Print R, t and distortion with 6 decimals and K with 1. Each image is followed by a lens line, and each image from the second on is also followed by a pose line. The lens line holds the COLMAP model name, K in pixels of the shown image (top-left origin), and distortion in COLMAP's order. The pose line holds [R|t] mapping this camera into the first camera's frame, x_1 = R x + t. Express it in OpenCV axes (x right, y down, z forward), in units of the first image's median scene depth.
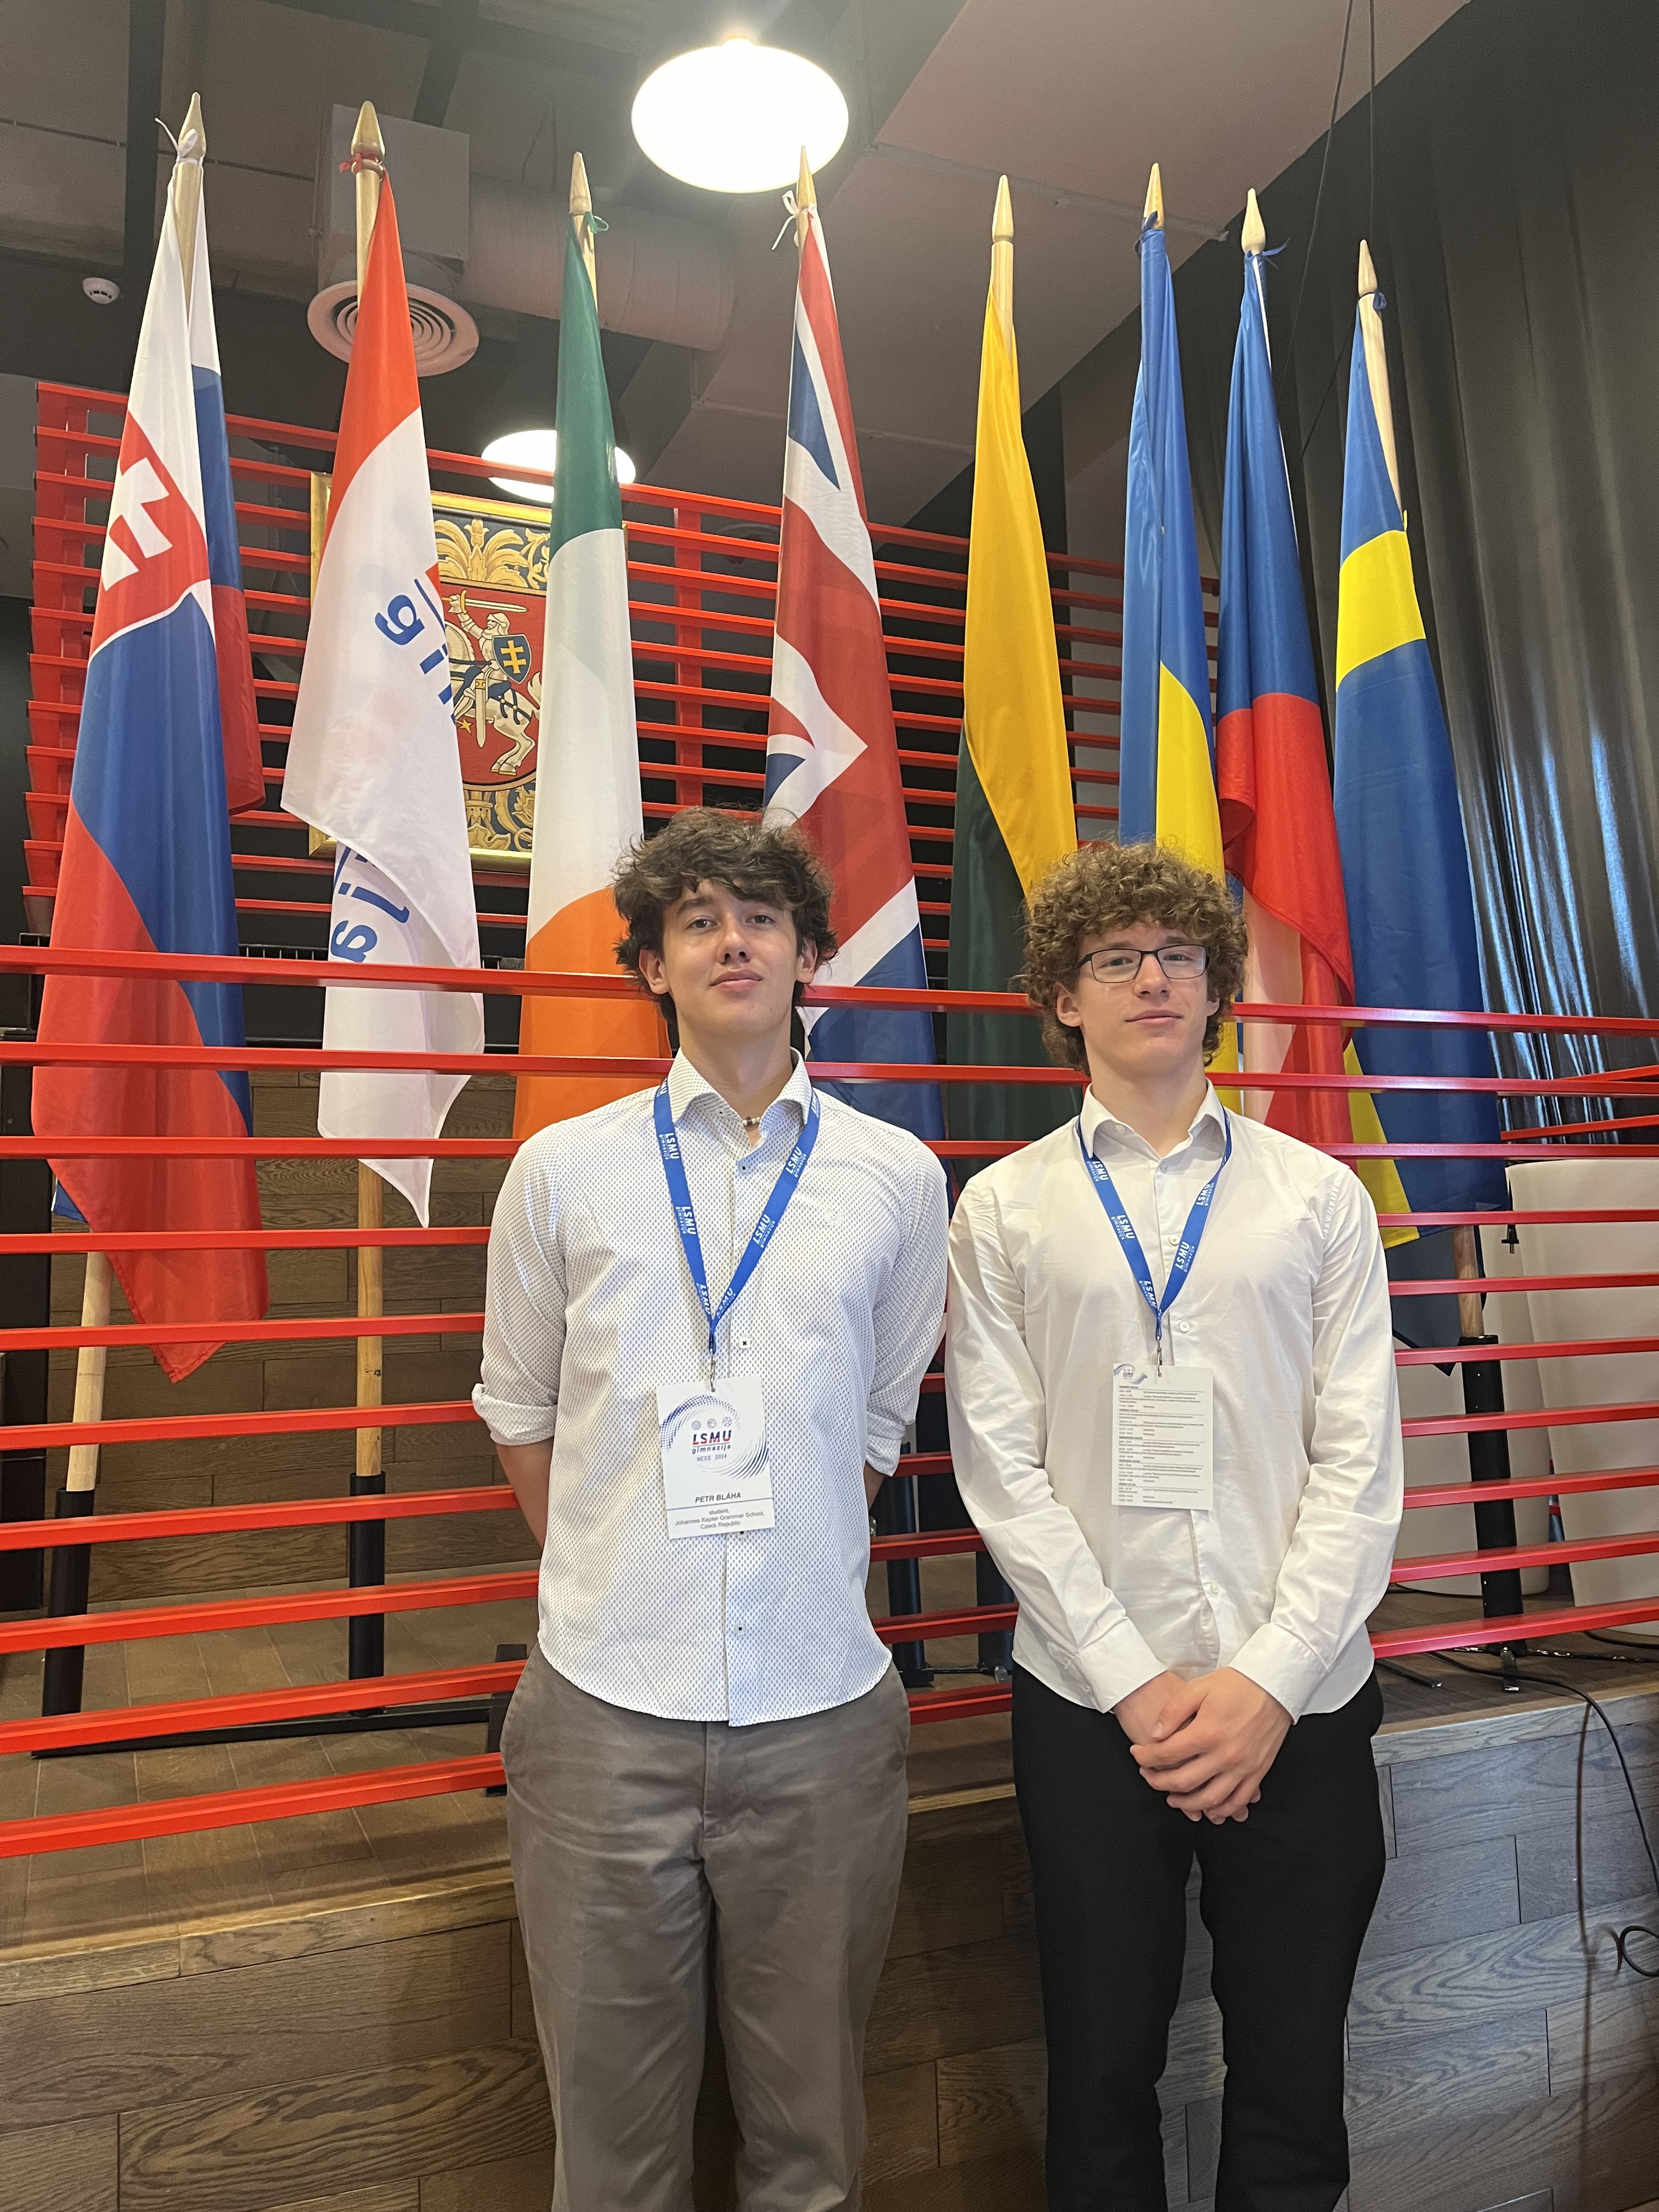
lens RADIAL K [[1688.7, 0, 838.6], [0, 1688.7, 1103.1], [0, 0, 1]] dist [0.079962, 0.004176]
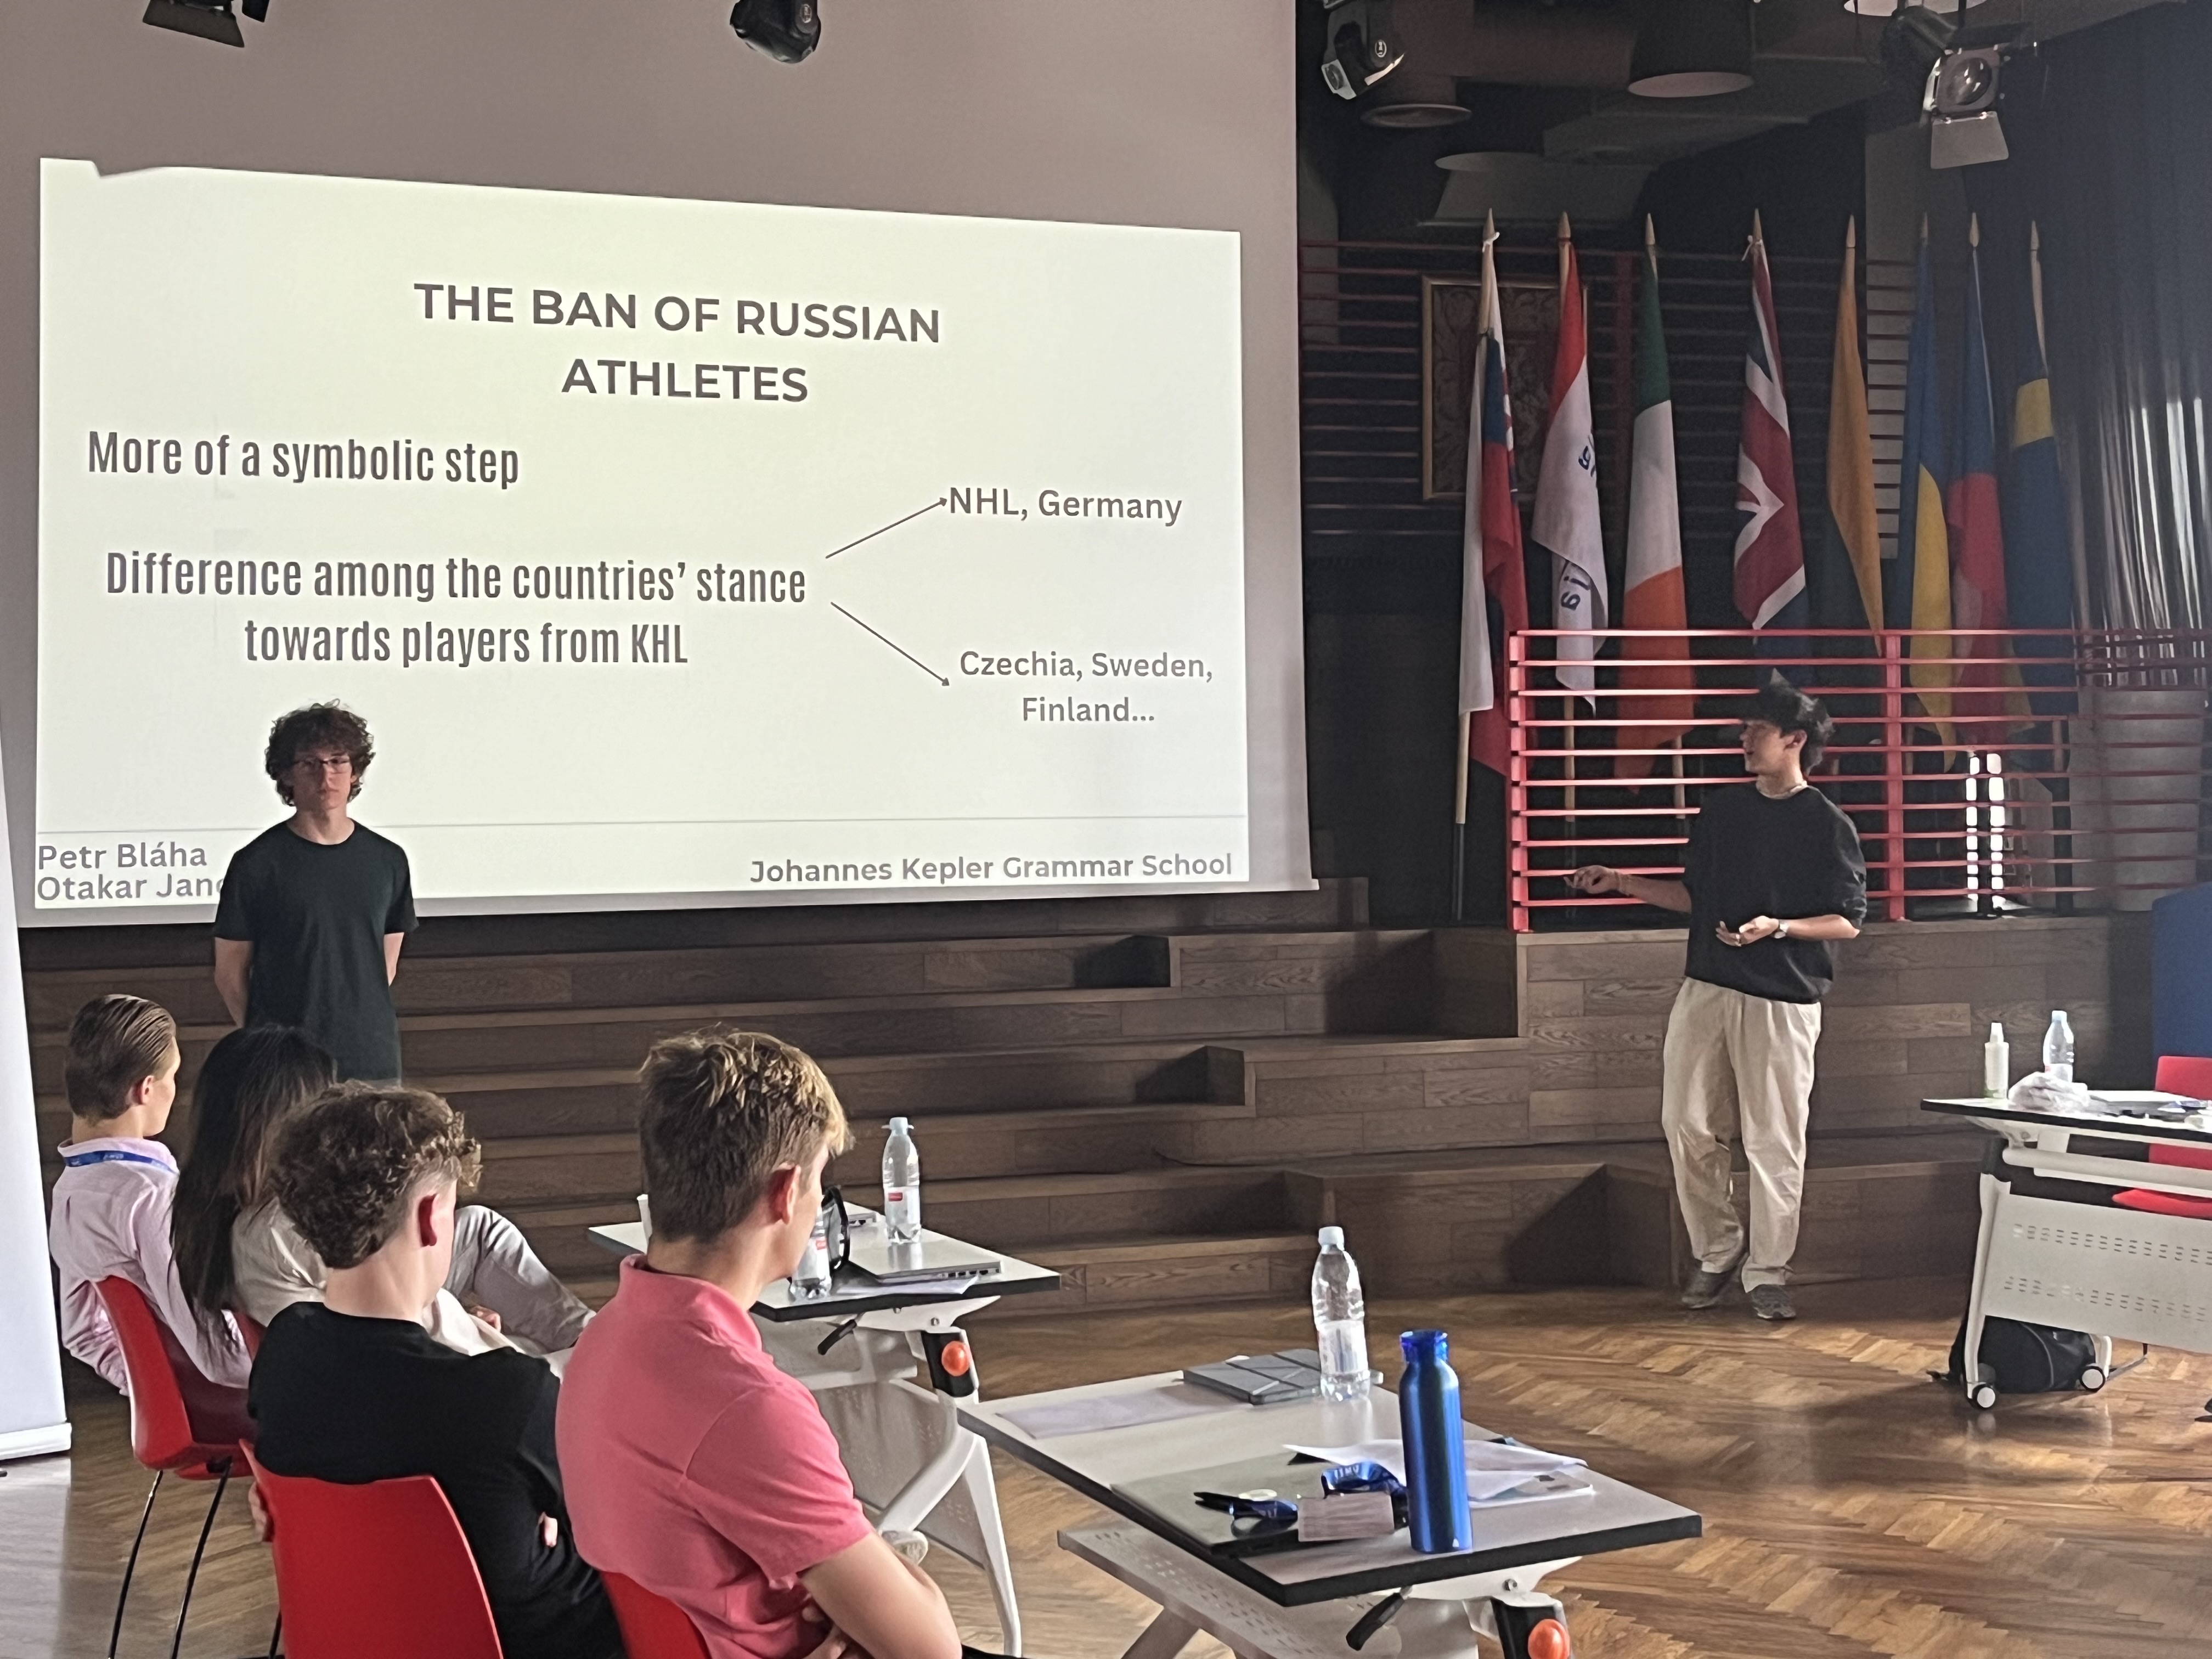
lens RADIAL K [[3571.3, 0, 1099.7], [0, 3571.3, 825.8], [0, 0, 1]] dist [0.149603, 0.000000]
pose [[0.998852, 0.010557, -0.046717, -0.496921], [-0.005457, 0.994139, 0.107974, -0.224776], [0.047583, -0.107595, 0.993055, -2.854387]]
